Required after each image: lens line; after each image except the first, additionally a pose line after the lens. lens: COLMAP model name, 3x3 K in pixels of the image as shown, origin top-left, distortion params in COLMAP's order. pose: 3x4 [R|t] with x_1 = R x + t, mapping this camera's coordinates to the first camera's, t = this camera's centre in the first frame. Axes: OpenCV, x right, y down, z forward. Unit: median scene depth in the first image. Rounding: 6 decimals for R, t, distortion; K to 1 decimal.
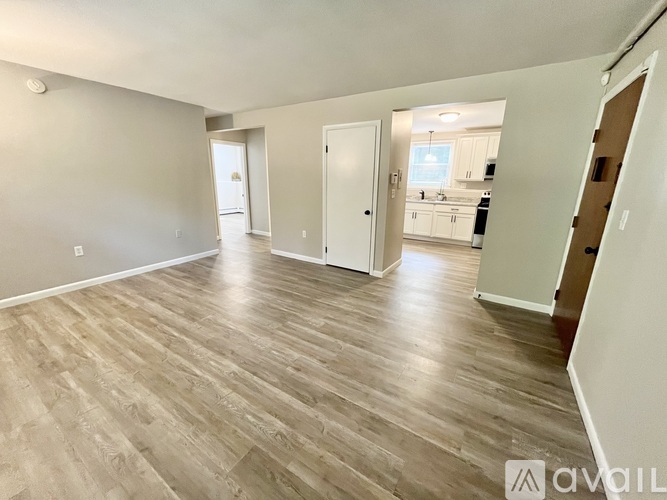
lens RADIAL K [[266.8, 0, 333.5], [0, 266.8, 250.0], [0, 0, 1]] dist [-0.000193, -0.000029]
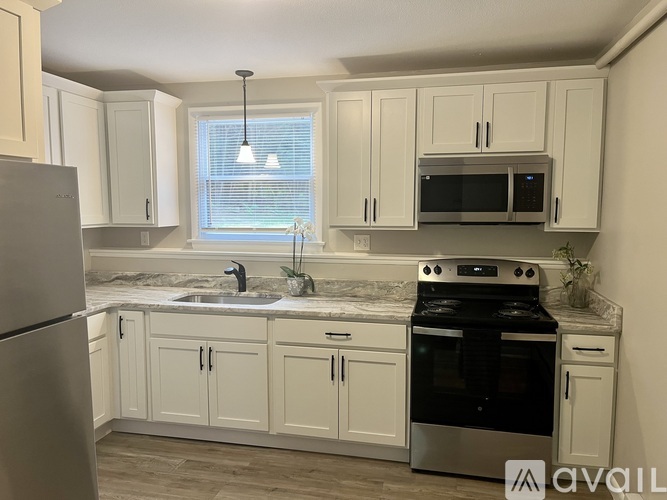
lens RADIAL K [[498.8, 0, 333.5], [0, 498.8, 250.0], [0, 0, 1]] dist [0.001691, 0.000302]
pose [[0.940462, -0.042131, 0.337278, 0.268185], [0.100640, 0.982310, -0.157919, -0.149788], [-0.324658, 0.182461, 0.928065, 0.486298]]
